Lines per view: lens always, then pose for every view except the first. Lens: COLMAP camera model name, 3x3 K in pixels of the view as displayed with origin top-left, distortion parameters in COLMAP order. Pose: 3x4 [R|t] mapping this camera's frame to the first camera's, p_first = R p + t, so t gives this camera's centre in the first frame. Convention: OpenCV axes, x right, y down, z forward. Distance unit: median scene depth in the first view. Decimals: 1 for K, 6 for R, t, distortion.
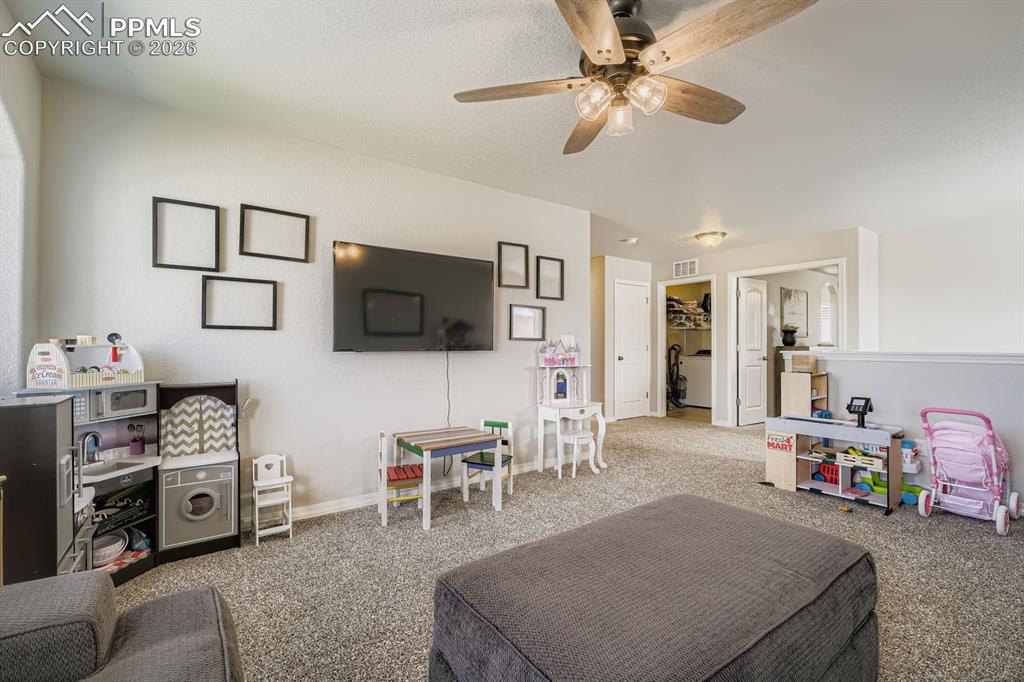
lens RADIAL K [[457.5, 0, 515.4], [0, 457.5, 342.4], [0, 0, 1]] dist [0.001689, -0.000061]
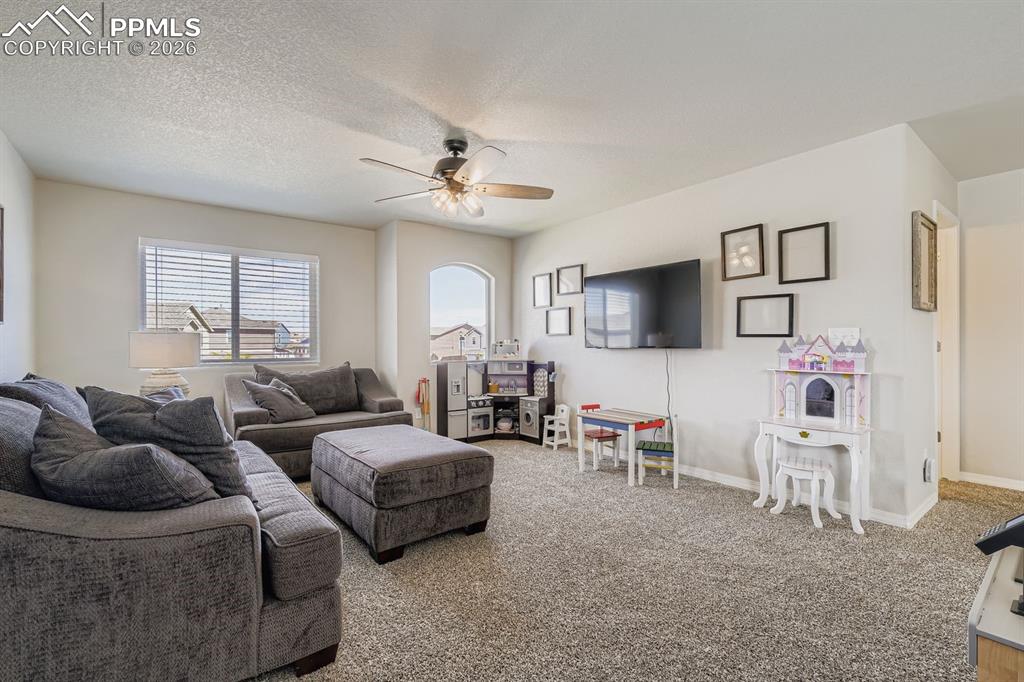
lens RADIAL K [[457.5, 0, 515.7], [0, 457.5, 342.9], [0, 0, 1]] dist [0.001689, -0.000061]
pose [[0.022641, 0.005620, -0.999728, 0.841465], [0.021077, 0.999759, 0.006097, -0.008390], [0.999521, -0.021209, 0.022518, 0.516952]]
